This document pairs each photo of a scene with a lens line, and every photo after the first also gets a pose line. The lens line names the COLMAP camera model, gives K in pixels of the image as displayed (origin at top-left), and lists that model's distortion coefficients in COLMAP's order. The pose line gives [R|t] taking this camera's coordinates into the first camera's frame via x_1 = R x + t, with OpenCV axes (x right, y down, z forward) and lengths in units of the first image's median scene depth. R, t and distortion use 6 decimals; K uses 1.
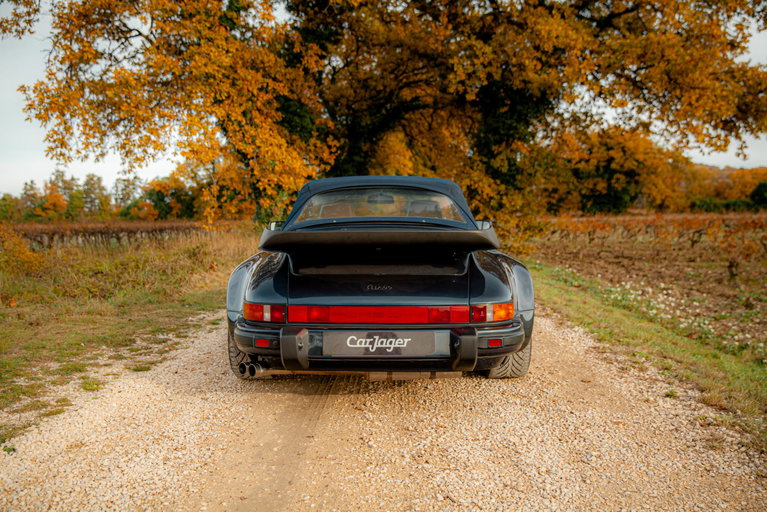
lens RADIAL K [[698.0, 0, 384.5], [0, 698.0, 261.8], [0, 0, 1]] dist [-0.026168, 0.000000]
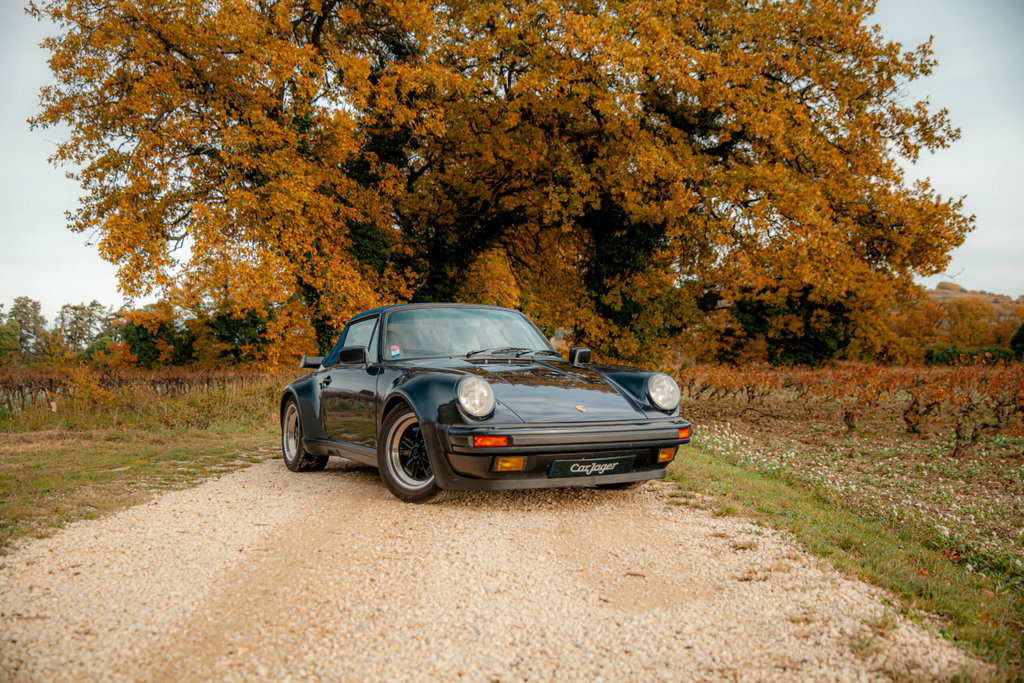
lens RADIAL K [[1105.5, 0, 511.8], [0, 1105.5, 343.1], [0, 0, 1]] dist [0.049364, 0.000000]
pose [[0.999635, 0.011131, 0.024614, 0.016424], [-0.008895, 0.995980, -0.089137, 0.033384], [-0.025507, 0.088886, 0.995715, -0.350073]]
